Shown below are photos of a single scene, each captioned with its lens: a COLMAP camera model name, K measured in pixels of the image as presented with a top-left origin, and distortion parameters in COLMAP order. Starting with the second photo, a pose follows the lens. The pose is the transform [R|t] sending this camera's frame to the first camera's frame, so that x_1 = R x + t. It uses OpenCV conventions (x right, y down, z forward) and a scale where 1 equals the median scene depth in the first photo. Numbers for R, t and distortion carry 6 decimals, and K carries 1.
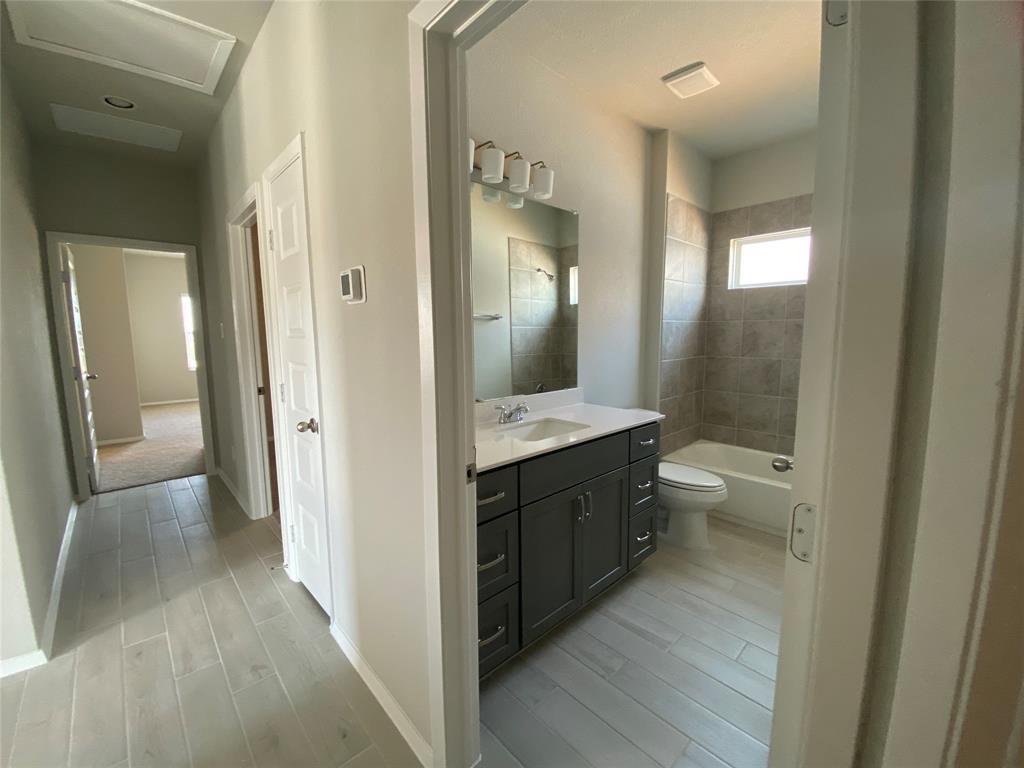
lens RADIAL K [[417.7, 0, 513.2], [0, 417.7, 380.6], [0, 0, 1]] dist [0.063884, -0.041369]
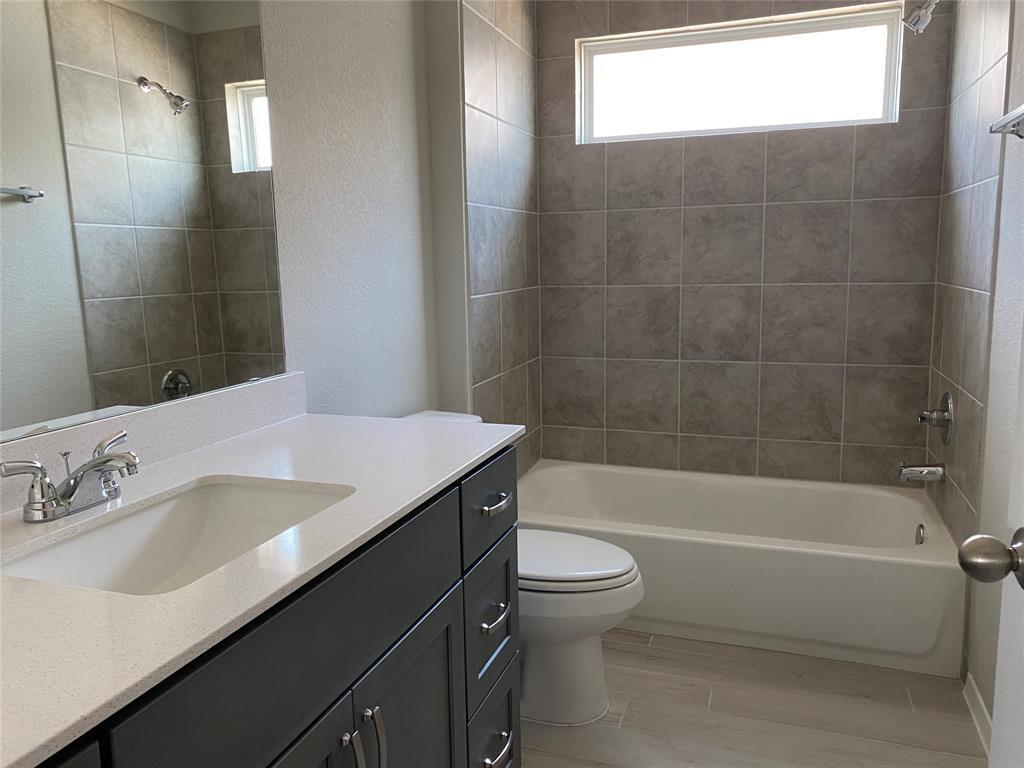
lens RADIAL K [[789.4, 0, 505.3], [0, 789.4, 373.2], [0, 0, 1]] dist [0.009743, -0.001234]
pose [[0.890458, -0.077703, 0.448382, 0.013600], [0.066897, 0.996961, 0.039917, 0.001662], [-0.450121, -0.005550, 0.892950, 0.244241]]
